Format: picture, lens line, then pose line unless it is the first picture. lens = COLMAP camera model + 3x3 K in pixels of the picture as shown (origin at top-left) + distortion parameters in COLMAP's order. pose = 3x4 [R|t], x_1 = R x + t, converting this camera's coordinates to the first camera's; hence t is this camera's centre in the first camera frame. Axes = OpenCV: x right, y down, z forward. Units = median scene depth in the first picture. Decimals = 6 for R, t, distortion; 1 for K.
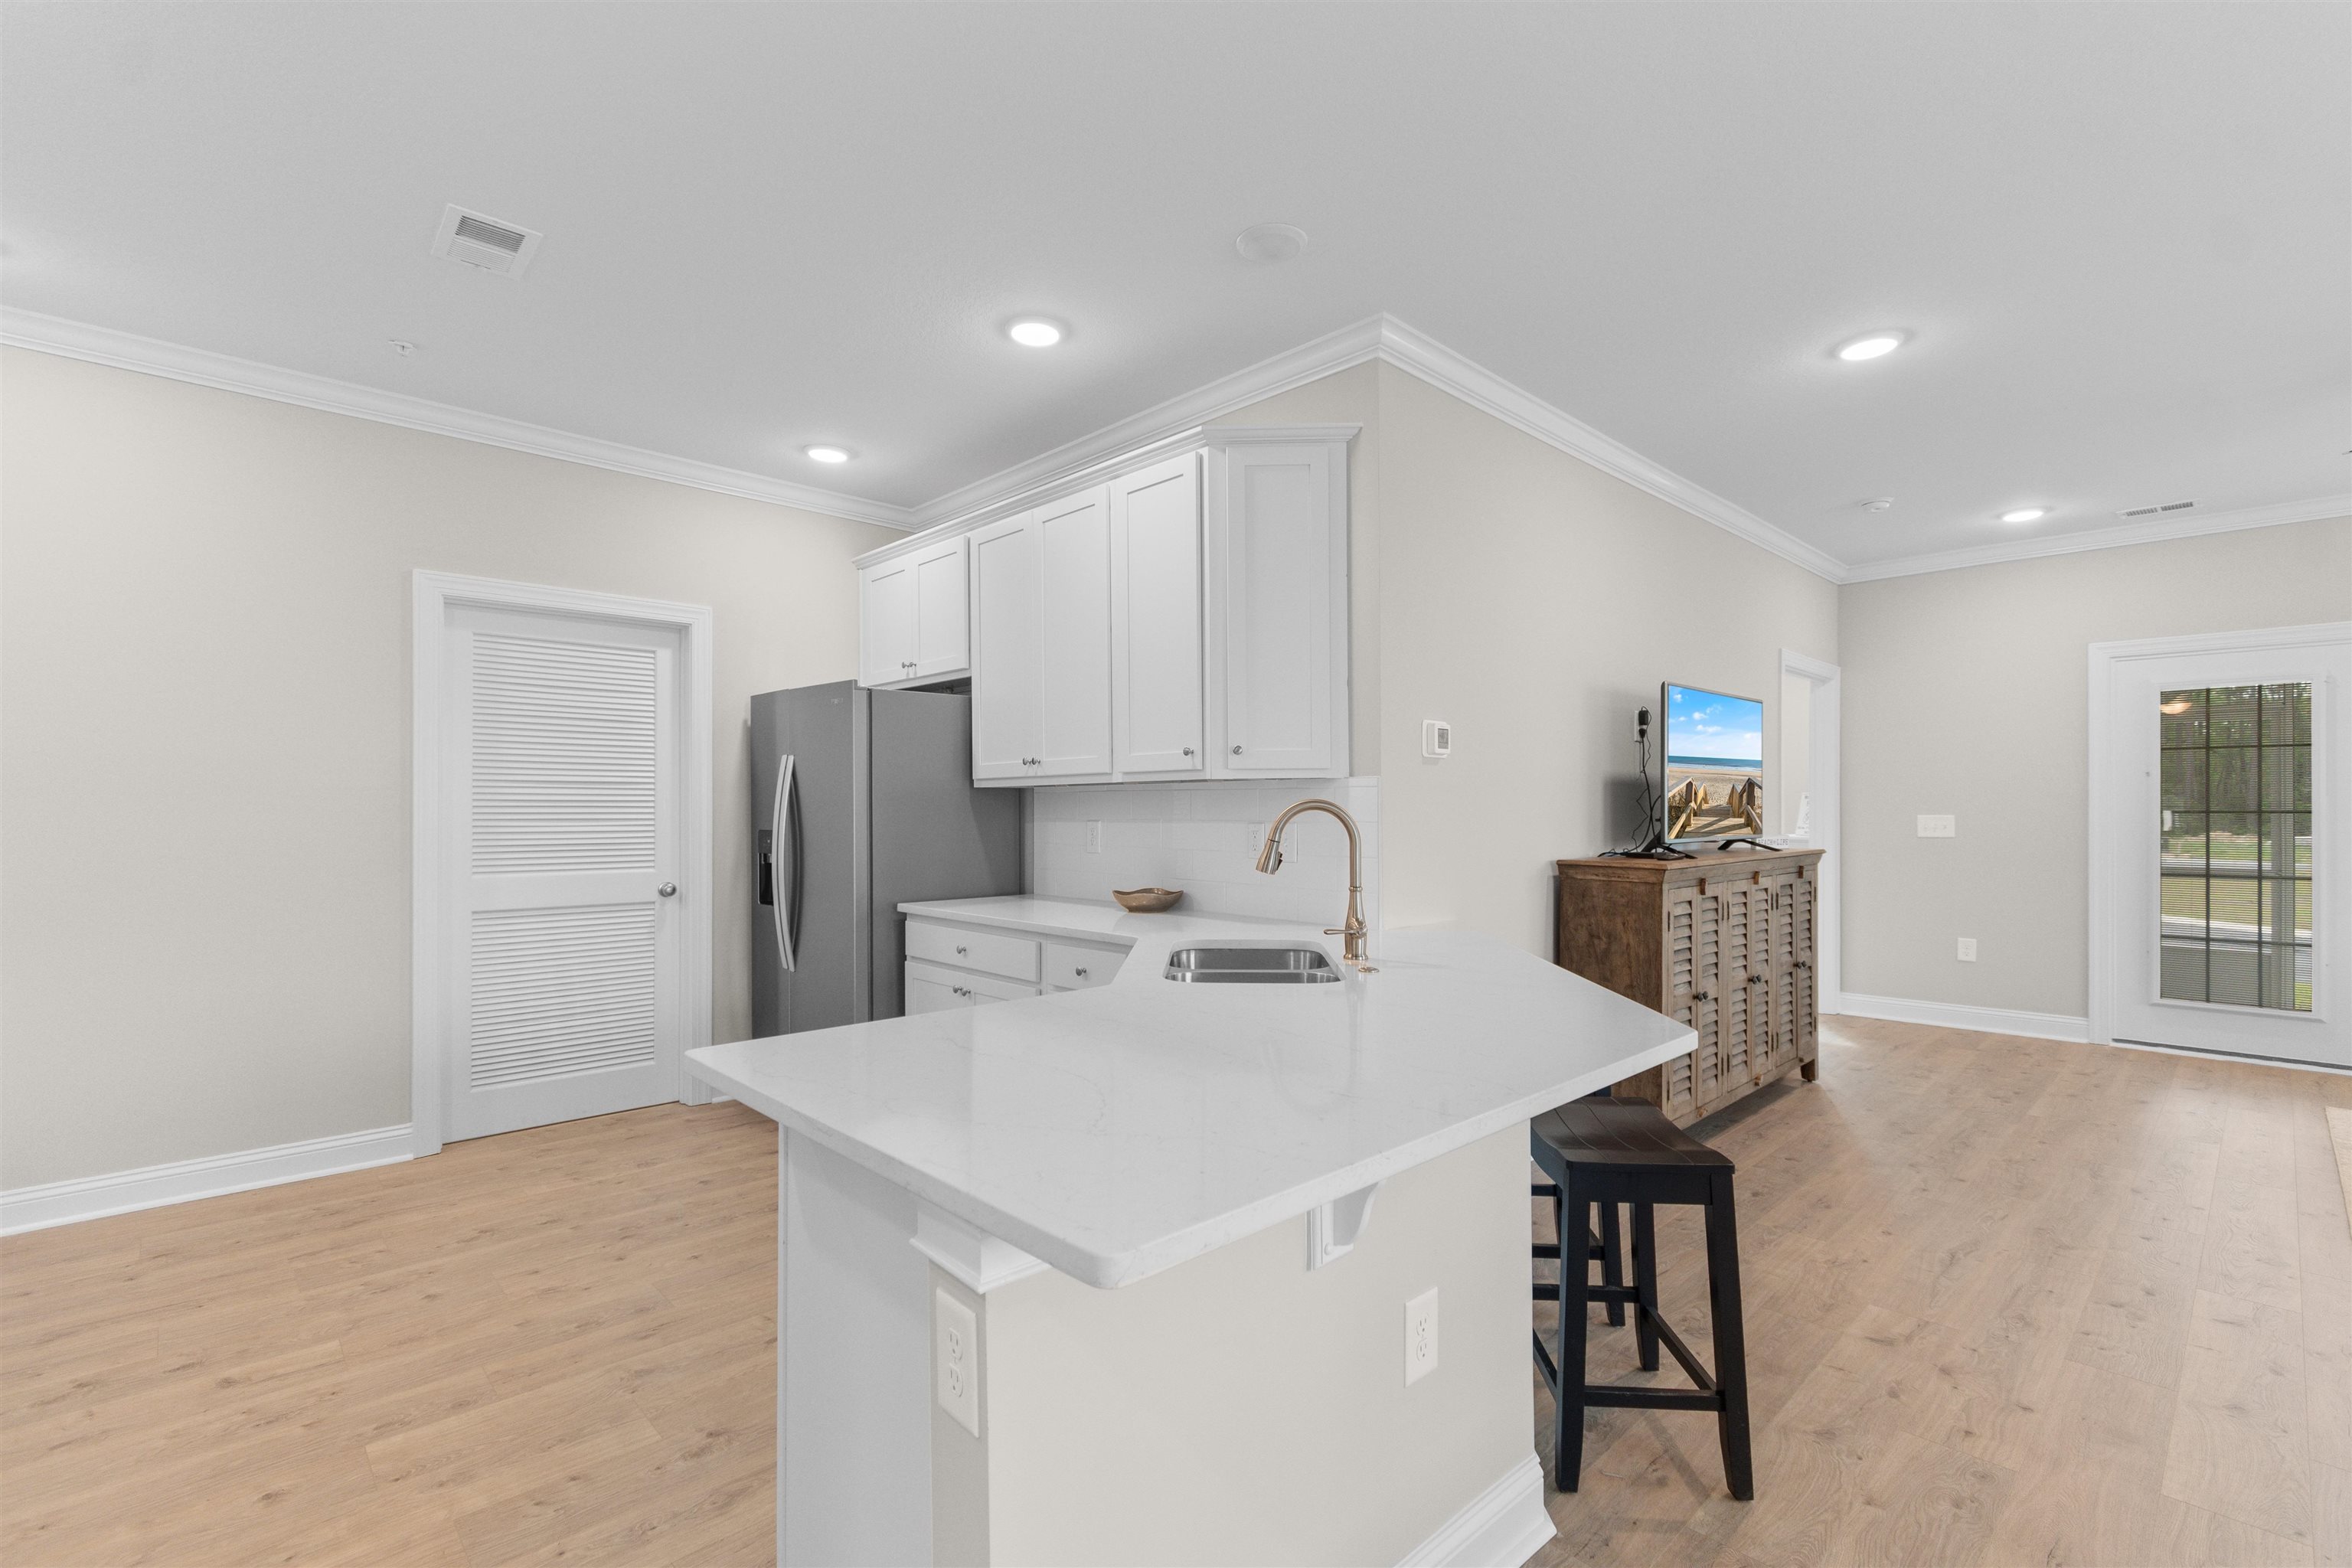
lens RADIAL K [[1050.7, 0, 1182.6], [0, 1050.7, 799.6], [0, 0, 1]] dist [0.003615, -0.000488]
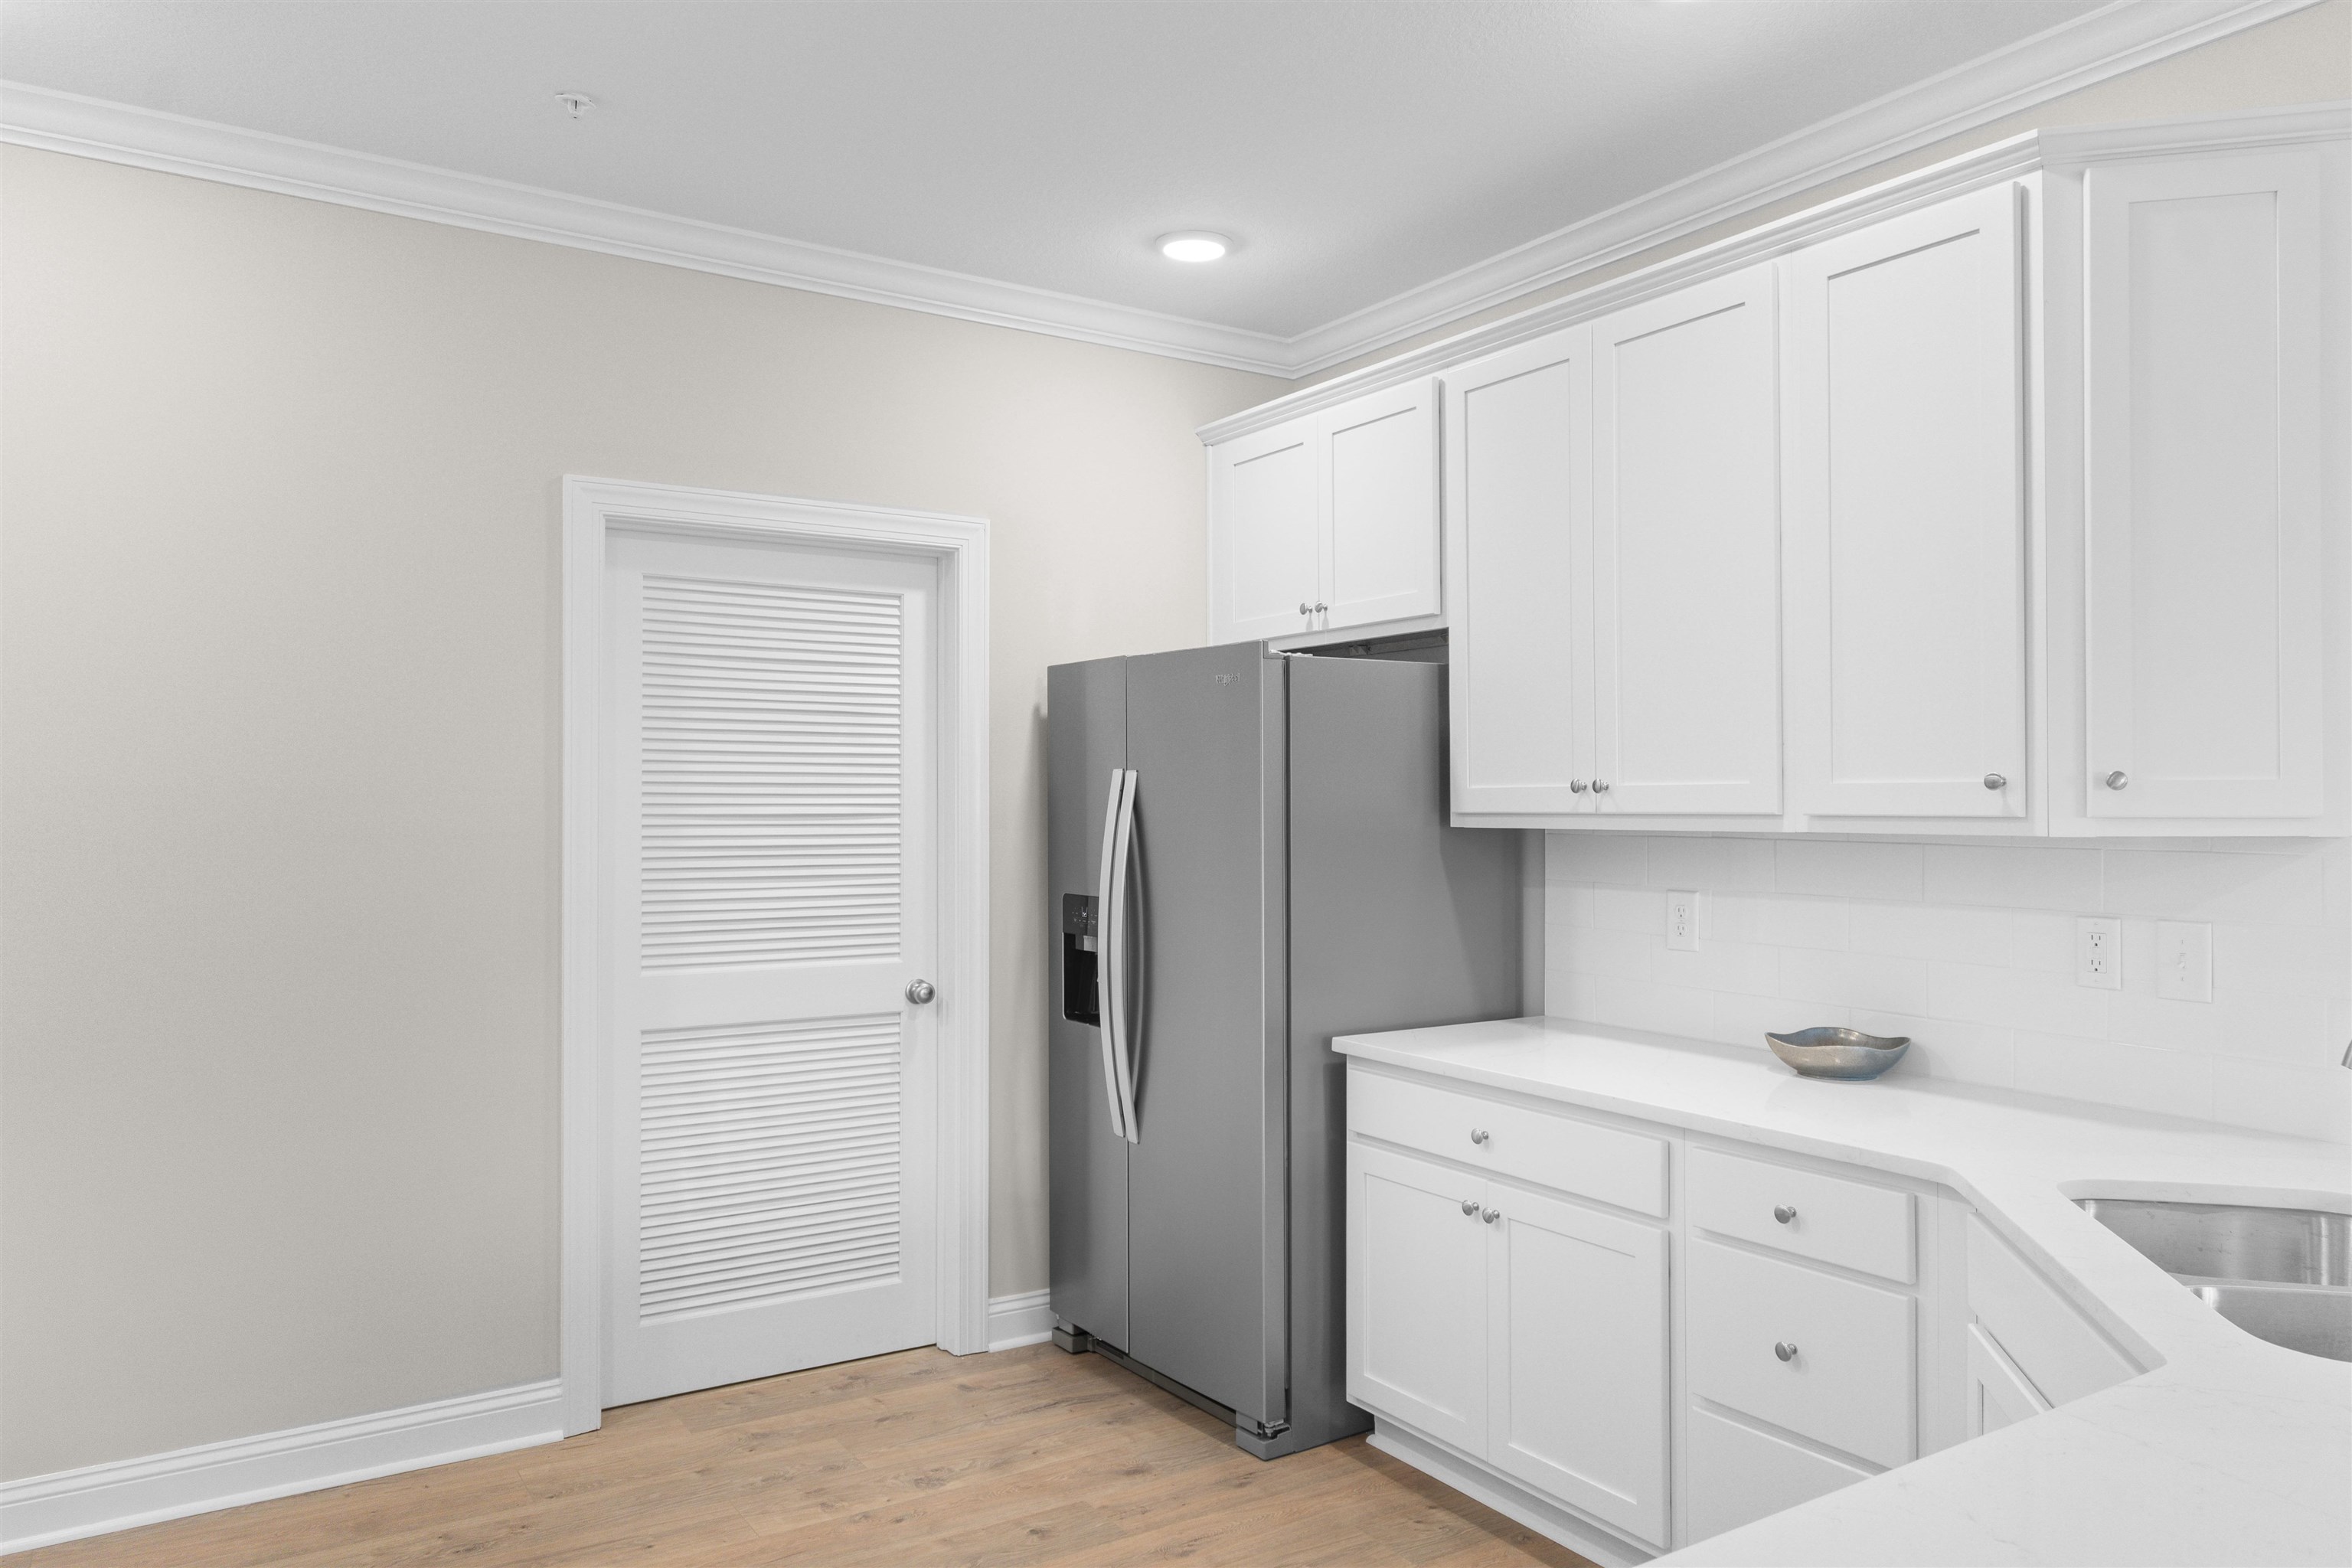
lens RADIAL K [[1608.7, 0, 1176.0], [0, 1608.7, 784.0], [0, 0, 1]] dist [0.000906, 0.004109]
pose [[0.981569, 0.000237, -0.191110, -0.190352], [-0.000474, 0.999999, -0.001197, -0.035677], [0.191109, 0.001266, 0.981568, 0.140609]]
